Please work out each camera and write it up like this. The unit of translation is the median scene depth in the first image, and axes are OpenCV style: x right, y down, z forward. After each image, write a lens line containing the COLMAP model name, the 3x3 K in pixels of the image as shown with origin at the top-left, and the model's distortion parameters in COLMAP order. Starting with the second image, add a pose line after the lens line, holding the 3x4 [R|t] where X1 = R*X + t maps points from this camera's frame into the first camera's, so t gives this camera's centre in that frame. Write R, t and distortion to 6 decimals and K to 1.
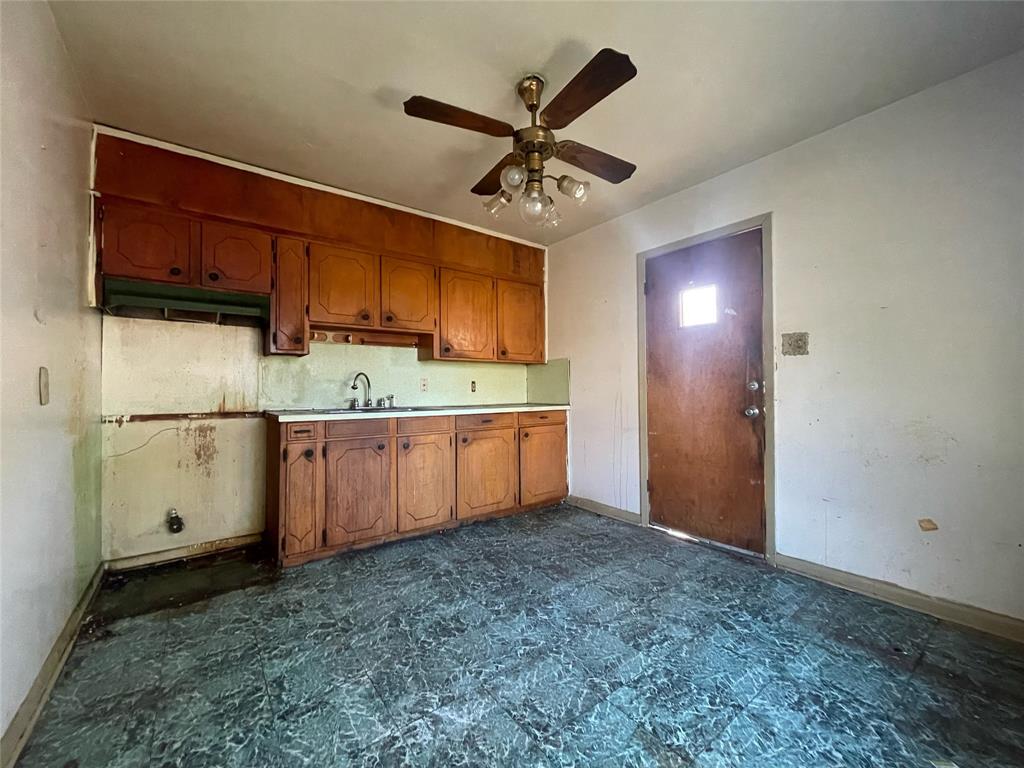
lens RADIAL K [[413.4, 0, 512.0], [0, 413.4, 384.0], [0, 0, 1]] dist [-0.001504, 0.000050]
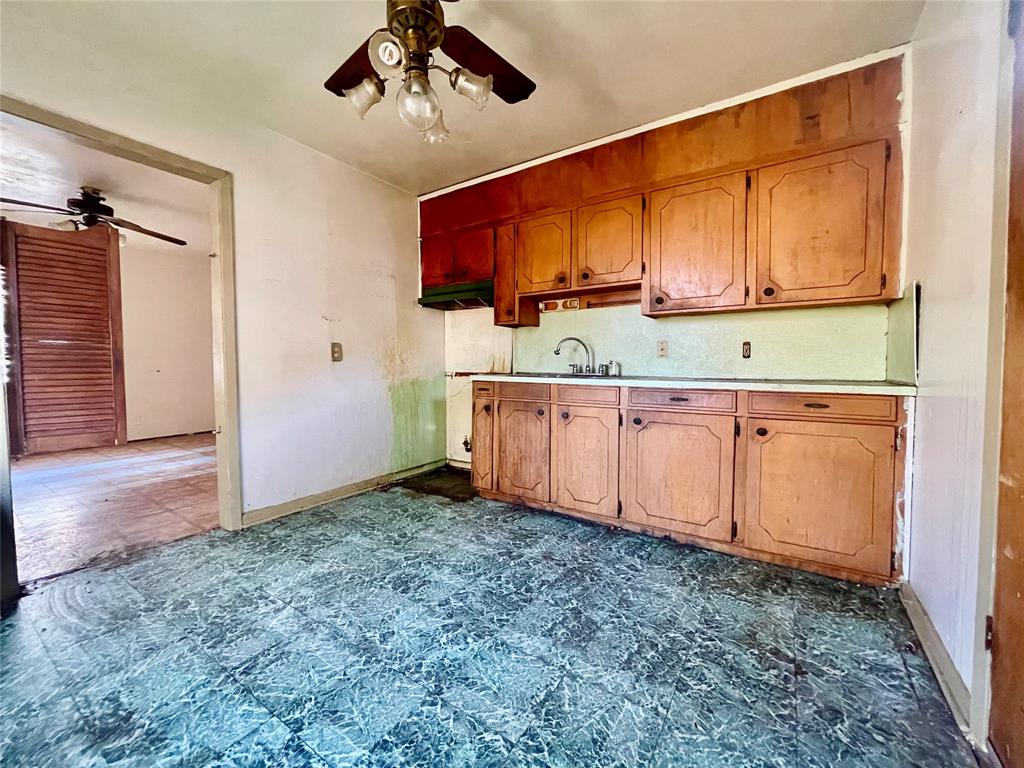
lens RADIAL K [[413.4, 0, 512.0], [0, 413.4, 384.0], [0, 0, 1]] dist [-0.001504, 0.000050]
pose [[0.330891, 0.051411, -0.942268, 0.611029], [0.006134, 0.998377, 0.056626, 0.030702], [0.943649, -0.024516, 0.330039, 0.647603]]
